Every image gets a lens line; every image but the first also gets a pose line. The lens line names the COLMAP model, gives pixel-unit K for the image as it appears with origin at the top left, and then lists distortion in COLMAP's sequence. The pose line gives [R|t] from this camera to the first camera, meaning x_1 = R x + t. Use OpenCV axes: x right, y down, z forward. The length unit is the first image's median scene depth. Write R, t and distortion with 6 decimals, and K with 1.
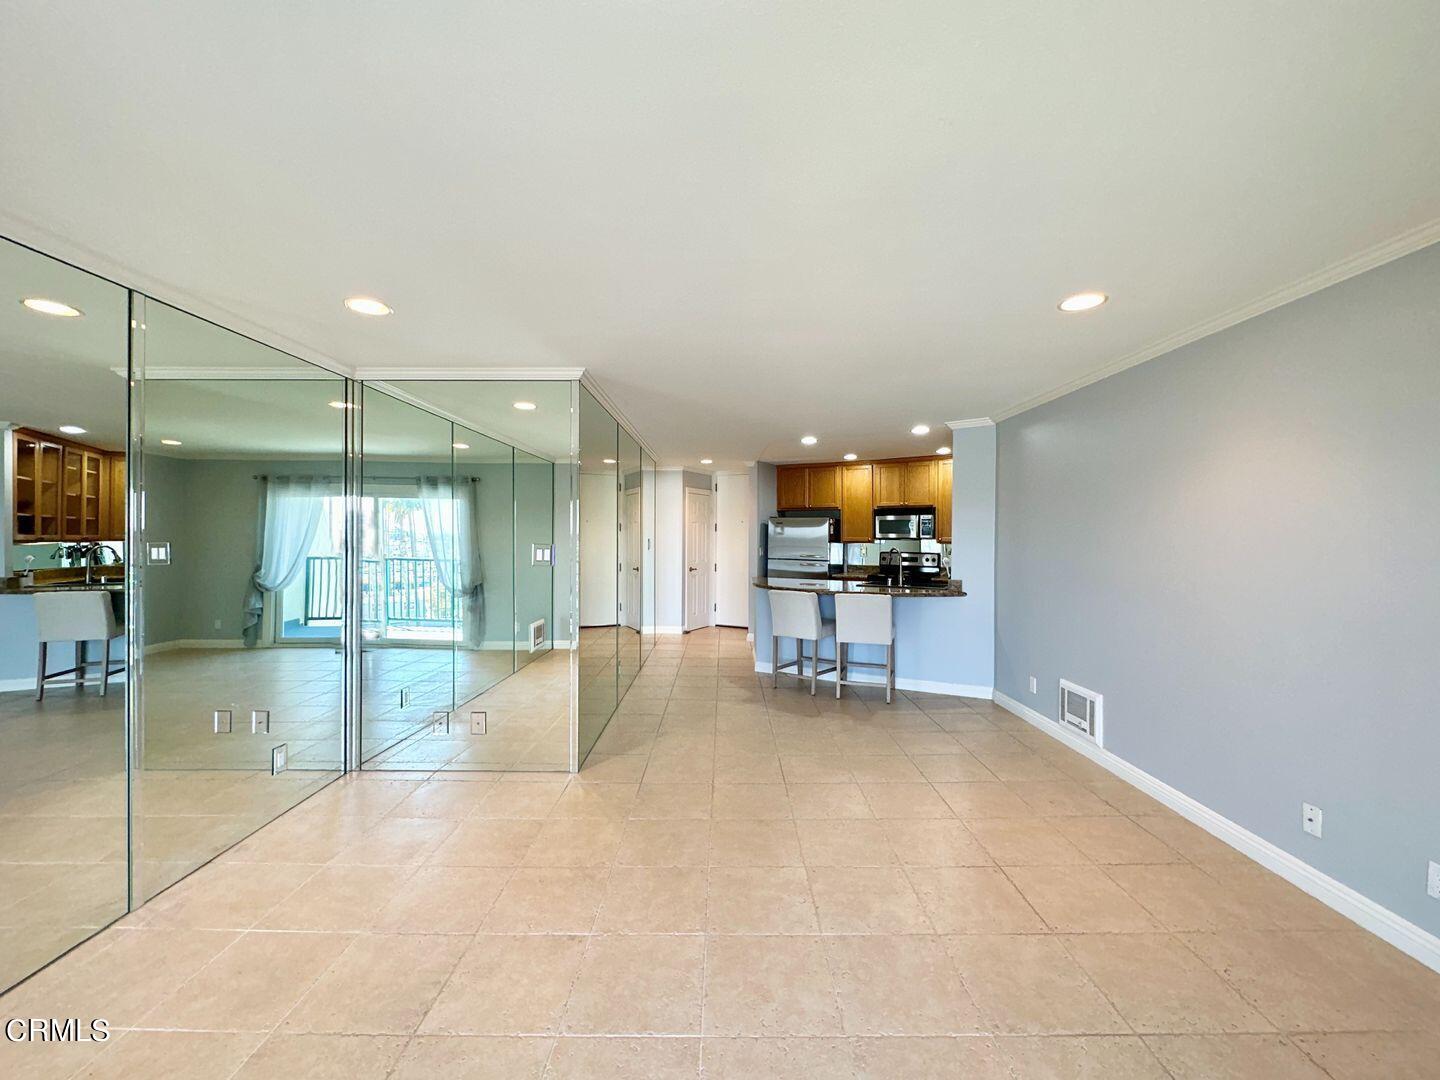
lens RADIAL K [[579.7, 0, 720.0], [0, 579.7, 540.0], [0, 0, 1]] dist [0.016159, -0.008232]
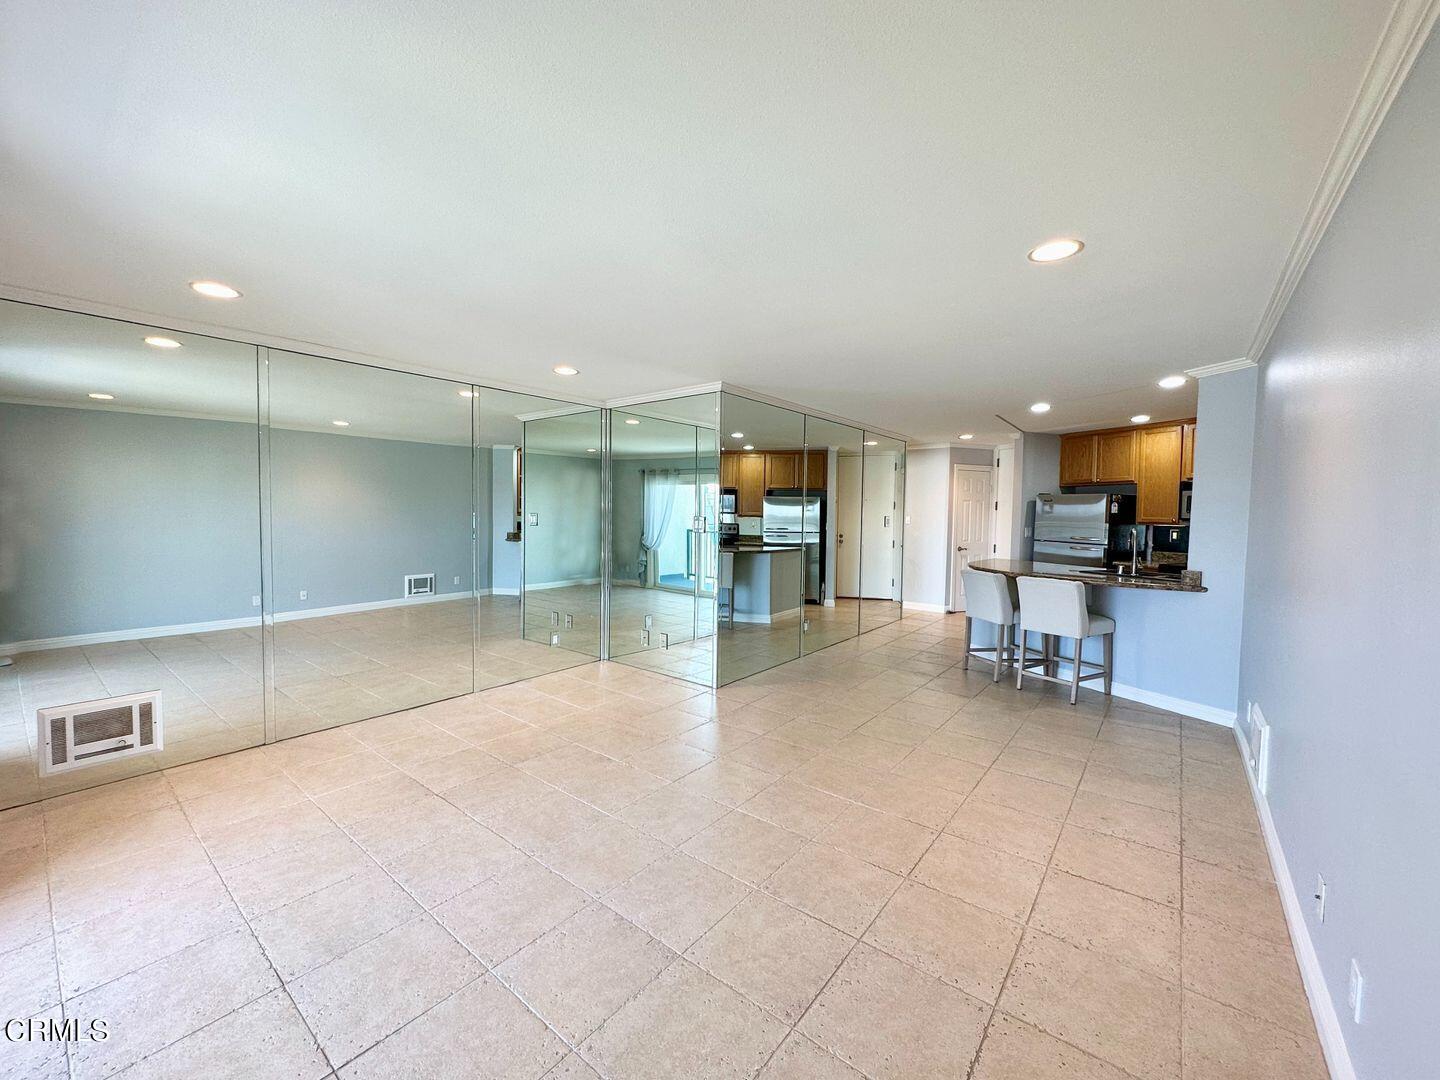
lens RADIAL K [[579.7, 0, 720.0], [0, 579.7, 540.0], [0, 0, 1]] dist [0.016159, -0.008232]
pose [[0.782013, 0.037064, -0.622159, 0.311341], [-0.015208, 0.999068, 0.040402, 0.003556], [0.623077, -0.022133, 0.781848, -0.014873]]
